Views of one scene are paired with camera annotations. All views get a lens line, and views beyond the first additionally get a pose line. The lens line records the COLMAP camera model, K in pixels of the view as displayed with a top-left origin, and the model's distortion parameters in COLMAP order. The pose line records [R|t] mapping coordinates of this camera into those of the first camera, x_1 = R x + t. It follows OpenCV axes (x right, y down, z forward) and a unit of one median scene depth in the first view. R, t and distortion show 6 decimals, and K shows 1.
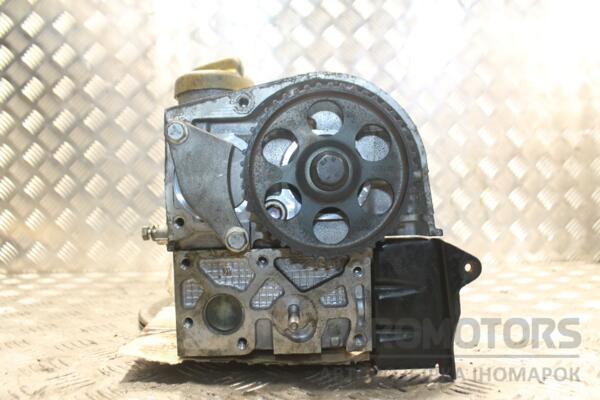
lens RADIAL K [[616.1, 0, 298.1], [0, 616.1, 201.7], [0, 0, 1]] dist [-0.087390, 0.000000]
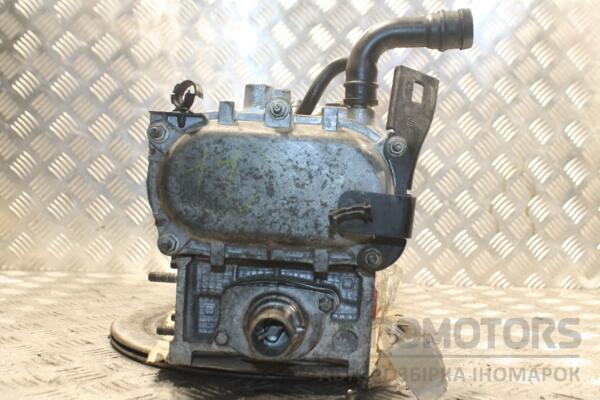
lens RADIAL K [[863.9, 0, 295.5], [0, 863.9, 202.8], [0, 0, 1]] dist [0.024790, 0.000000]
pose [[0.998497, 0.054551, 0.005272, -0.020308], [-0.054604, 0.998451, 0.010639, -0.006721], [-0.004684, -0.010911, 0.999930, -0.169852]]
